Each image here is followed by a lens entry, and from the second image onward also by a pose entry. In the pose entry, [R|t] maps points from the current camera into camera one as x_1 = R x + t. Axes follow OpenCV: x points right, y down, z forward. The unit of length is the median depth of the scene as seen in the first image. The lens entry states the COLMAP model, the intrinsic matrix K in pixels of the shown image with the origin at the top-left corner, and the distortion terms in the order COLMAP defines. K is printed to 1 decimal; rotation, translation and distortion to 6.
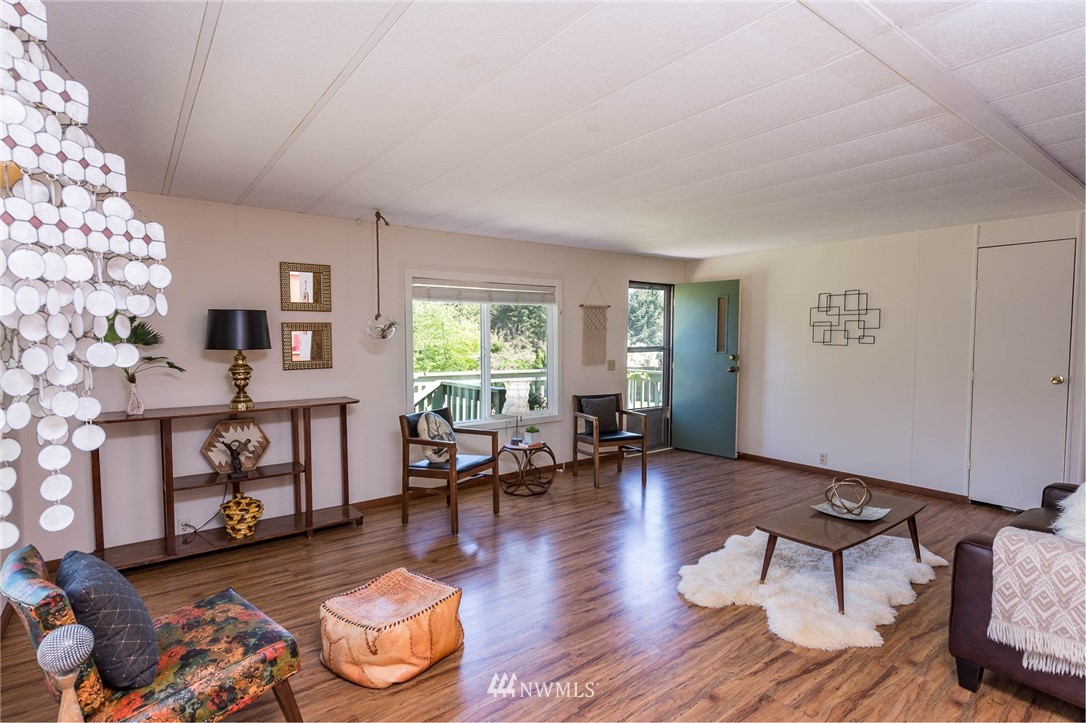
lens RADIAL K [[550.4, 0, 534.0], [0, 550.4, 366.0], [0, 0, 1]] dist [0.018607, -0.004157]
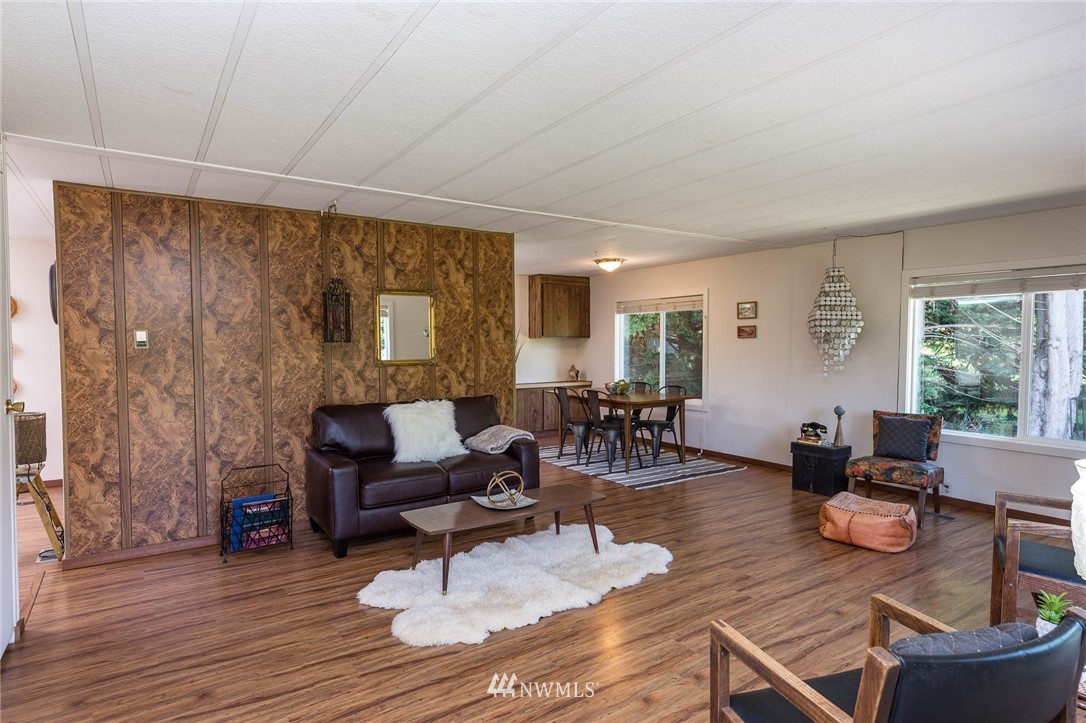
lens RADIAL K [[591.3, 0, 538.2], [0, 591.3, 361.0], [0, 0, 1]] dist [0.007826, -0.000031]
pose [[-0.998828, 0.000698, 0.048398, 0.306009], [0.004781, 0.996429, 0.084302, -0.066018], [-0.048167, 0.084434, -0.995264, 1.415070]]
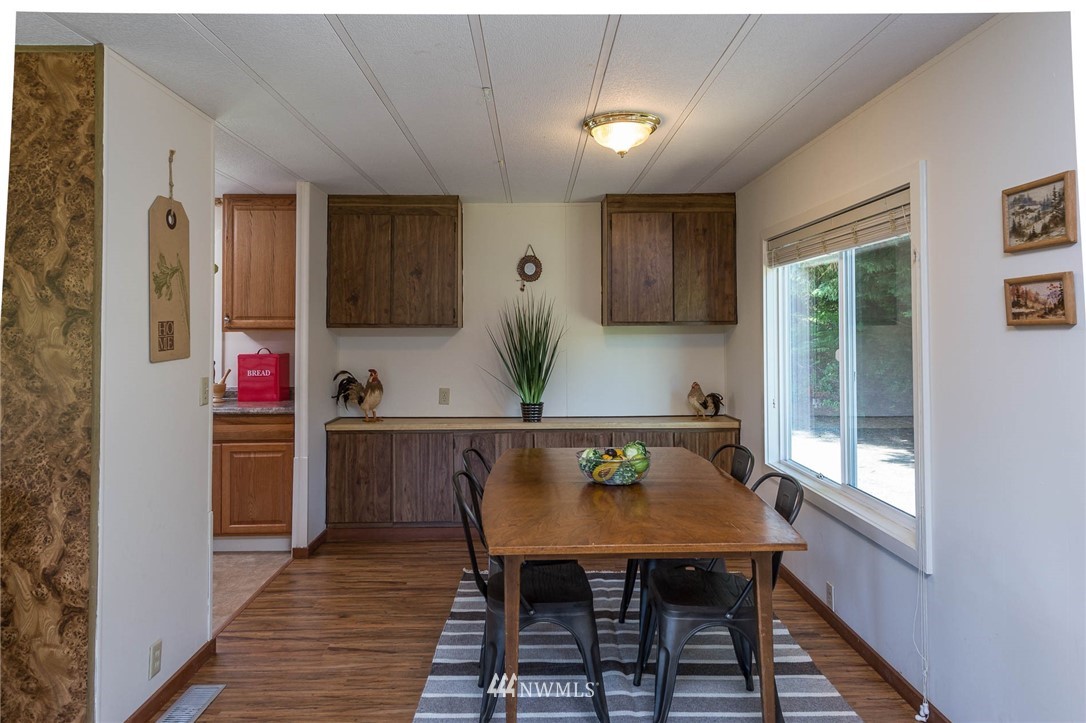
lens RADIAL K [[676.1, 0, 536.2], [0, 676.1, 312.1], [0, 0, 1]] dist [0.017481, -0.008880]
pose [[-0.806930, 0.016105, 0.590427, -0.115988], [0.033451, 0.999270, 0.018460, -0.025456], [-0.589699, 0.034647, -0.806880, 0.481957]]
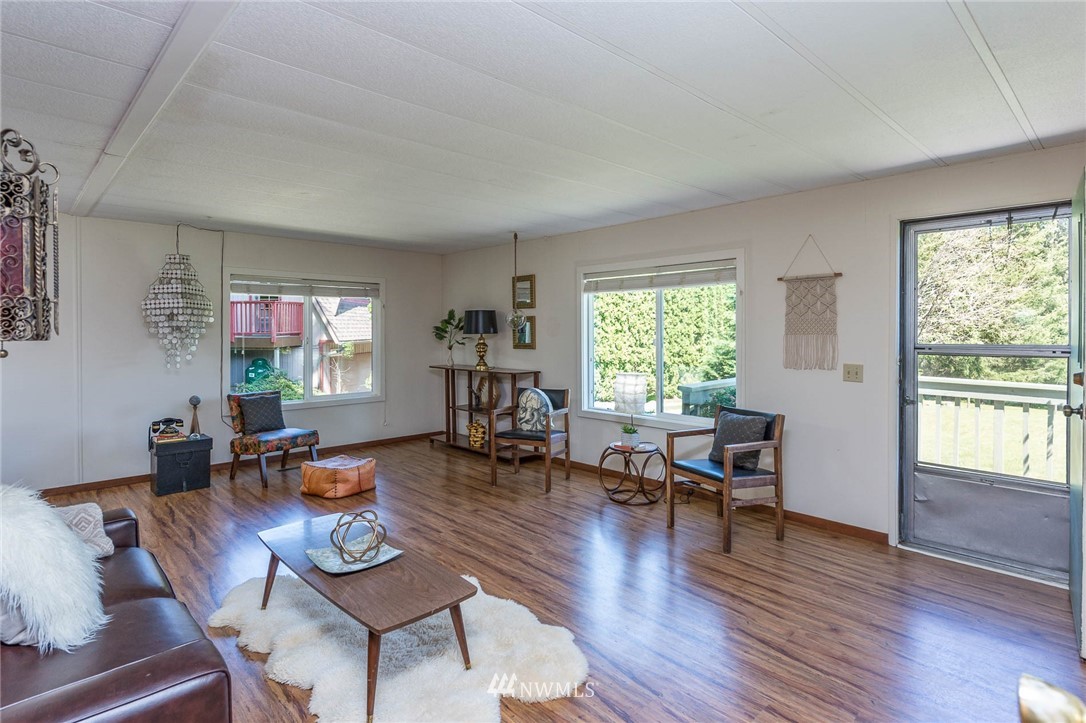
lens RADIAL K [[550.4, 0, 539.2], [0, 550.4, 325.9], [0, 0, 1]] dist [0.018607, -0.004157]
pose [[0.114507, -0.002788, -0.993419, 0.909155], [-0.050815, 0.998671, -0.008660, -0.037859], [0.992122, 0.051472, 0.114213, 0.779060]]
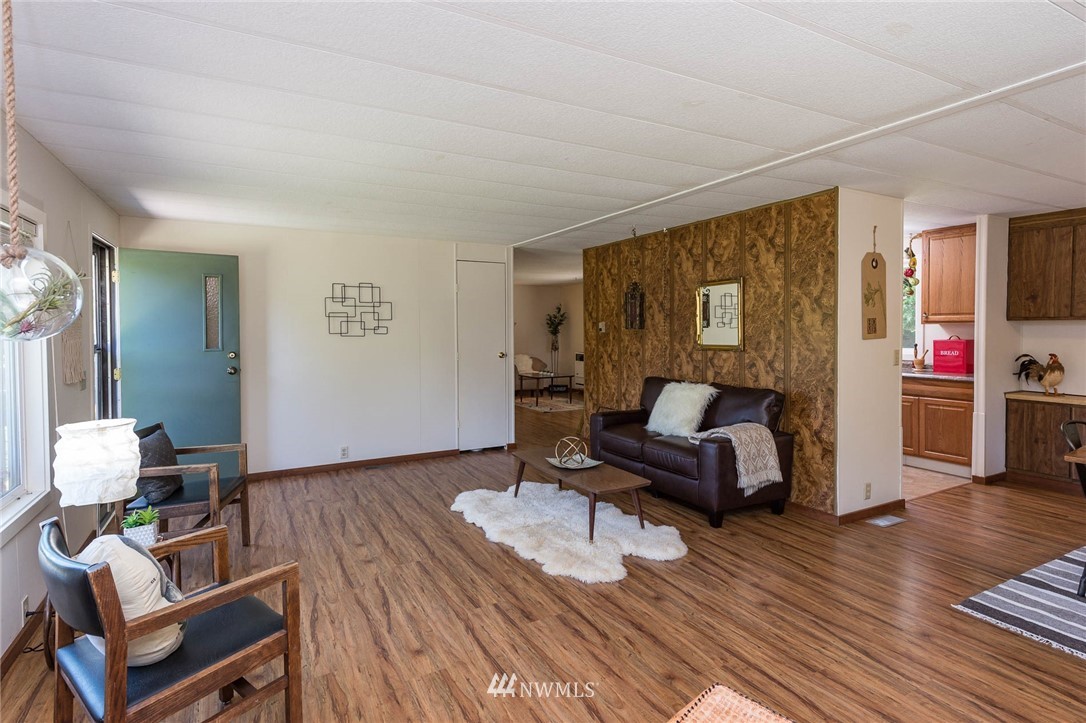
lens RADIAL K [[550.4, 0, 548.7], [0, 550.4, 342.2], [0, 0, 1]] dist [0.018607, -0.004157]
pose [[0.132890, -0.028442, 0.990723, -0.457946], [0.061554, 0.997895, 0.020391, -0.028961], [-0.989218, 0.058273, 0.134361, 0.593131]]
